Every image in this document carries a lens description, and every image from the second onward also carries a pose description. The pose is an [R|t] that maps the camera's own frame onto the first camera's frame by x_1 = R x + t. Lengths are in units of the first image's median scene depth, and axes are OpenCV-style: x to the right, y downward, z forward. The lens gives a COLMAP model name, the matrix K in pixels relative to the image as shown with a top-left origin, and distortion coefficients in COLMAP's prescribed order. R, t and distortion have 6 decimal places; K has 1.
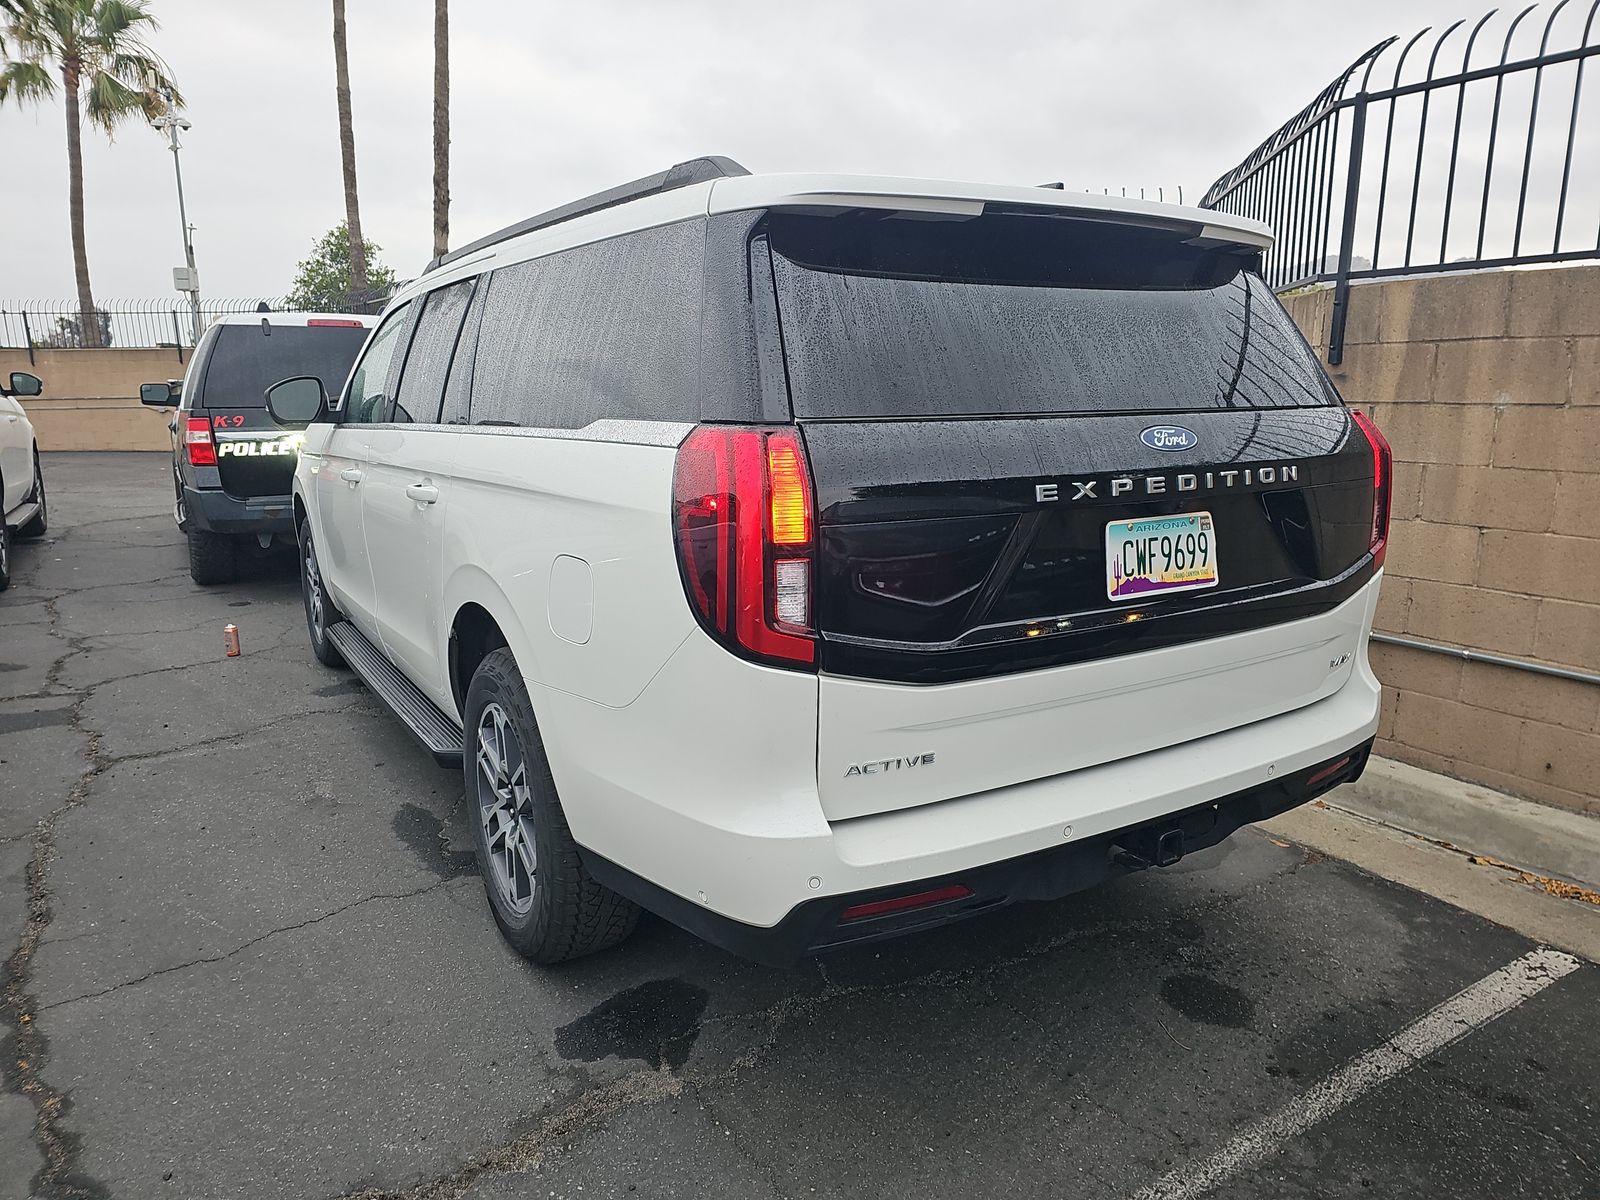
lens RADIAL K [[1076.1, 0, 800.0], [0, 1076.1, 600.0], [0, 0, 1]] dist [0.038022, -0.048384]
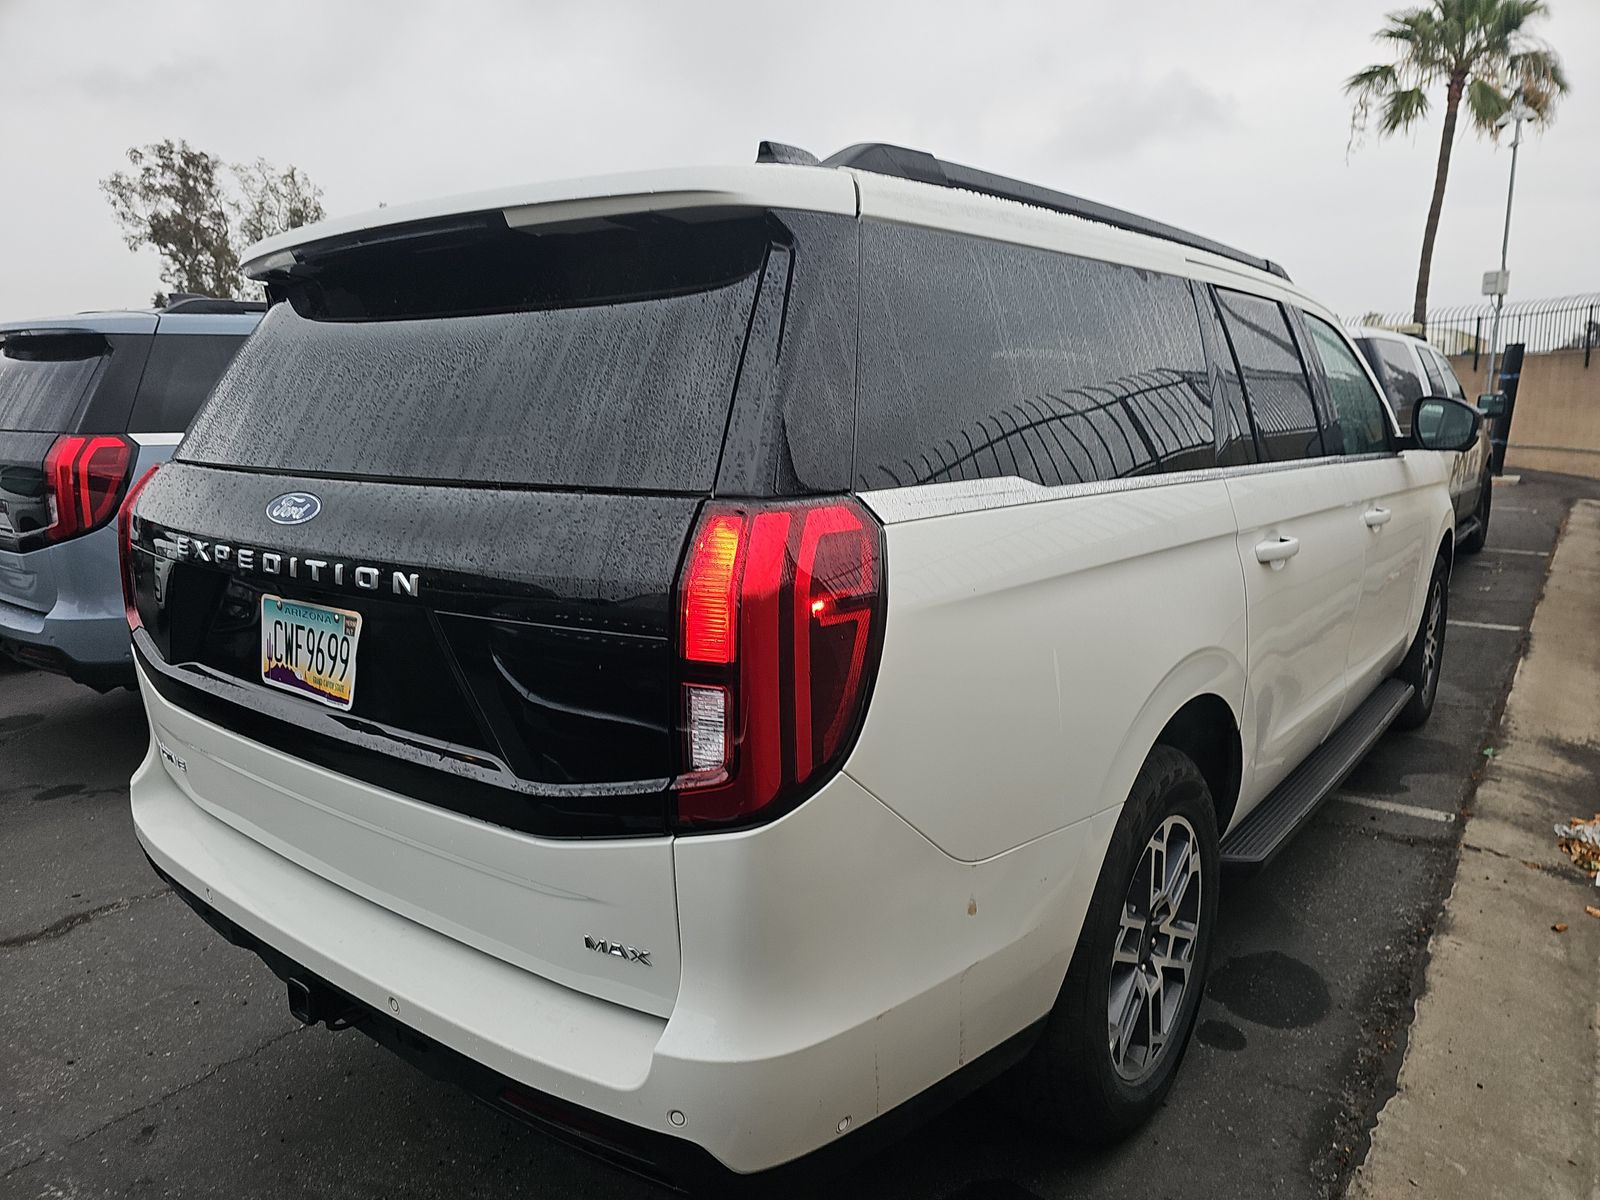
lens RADIAL K [[1076.1, 0, 800.0], [0, 1076.1, 600.0], [0, 0, 1]] dist [0.038022, -0.048384]
pose [[0.344942, 0.173840, -0.922385, 1.213084], [-0.177905, 0.976995, 0.117601, -0.240950], [0.921610, 0.123531, 0.367934, 1.036536]]
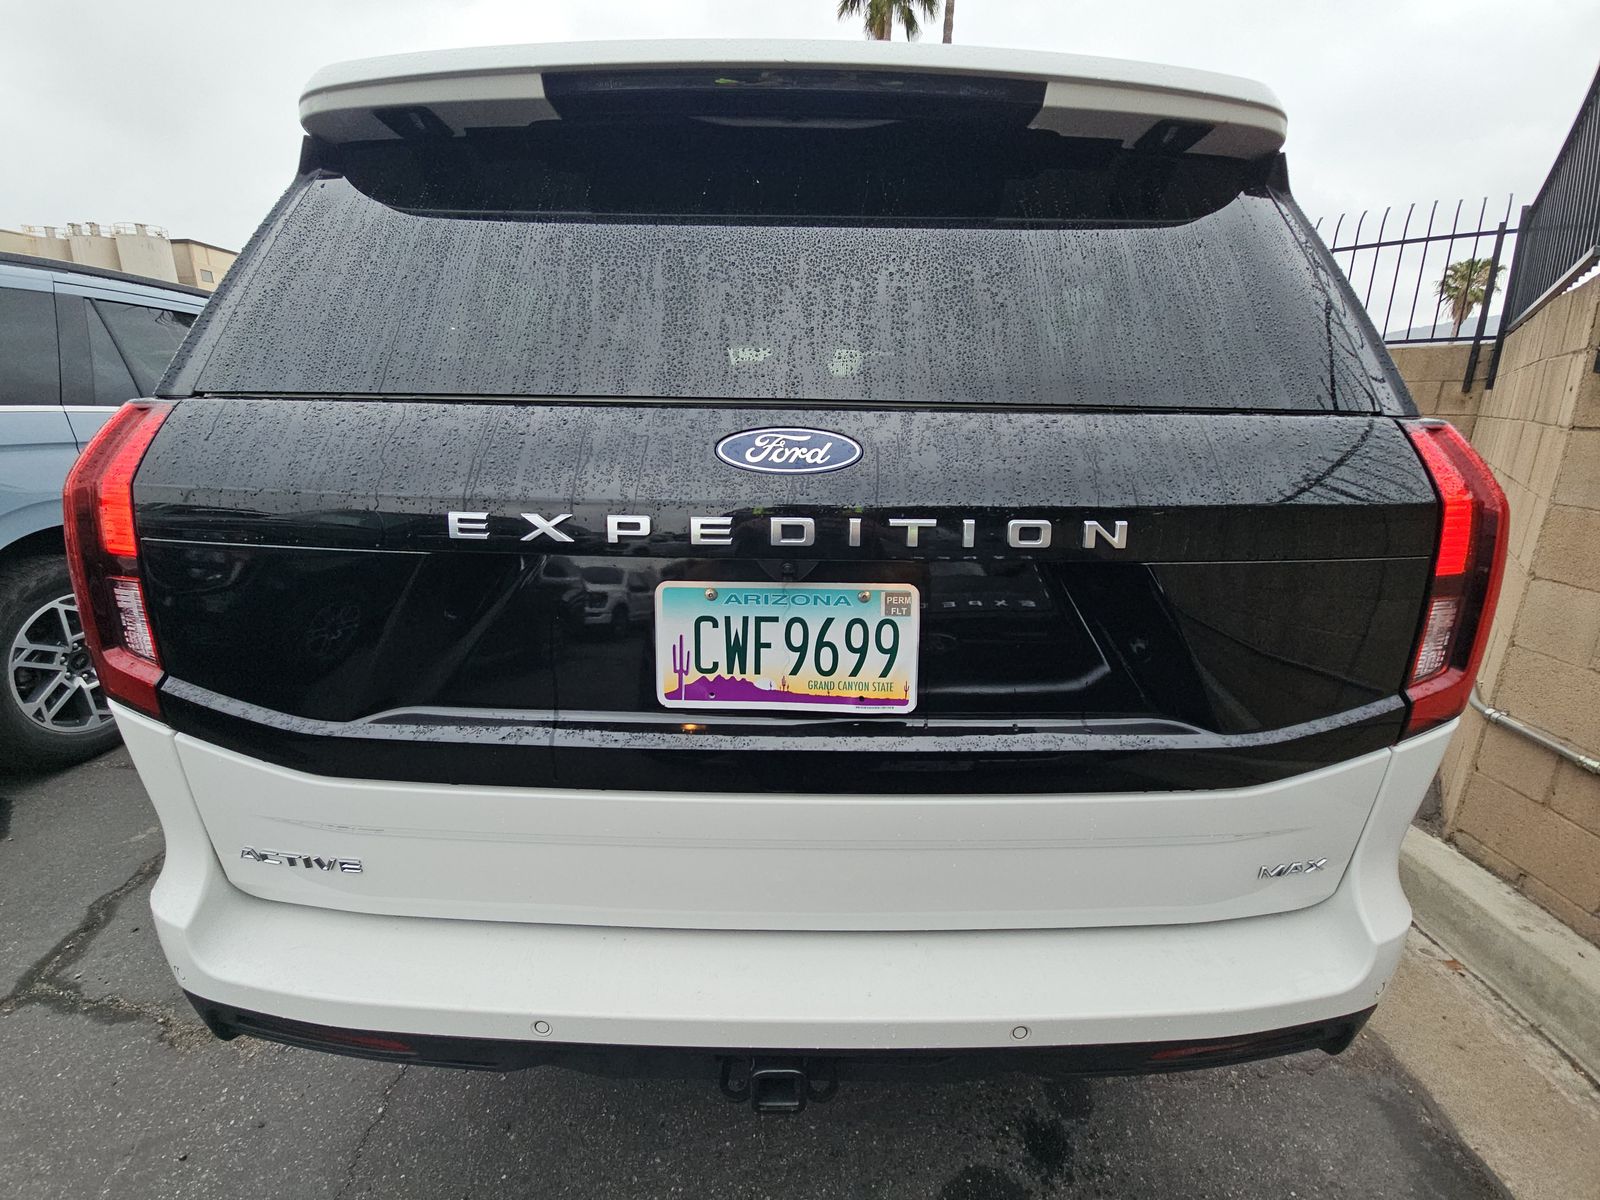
lens RADIAL K [[641.1, 0, 789.6], [0, 641.1, 568.7], [0, 0, 1]] dist [0.009358, 0.000065]
pose [[0.852504, 0.144813, -0.502261, 0.507765], [-0.123059, 0.989453, 0.076408, -0.111547], [0.508029, -0.003330, 0.861334, 0.695122]]
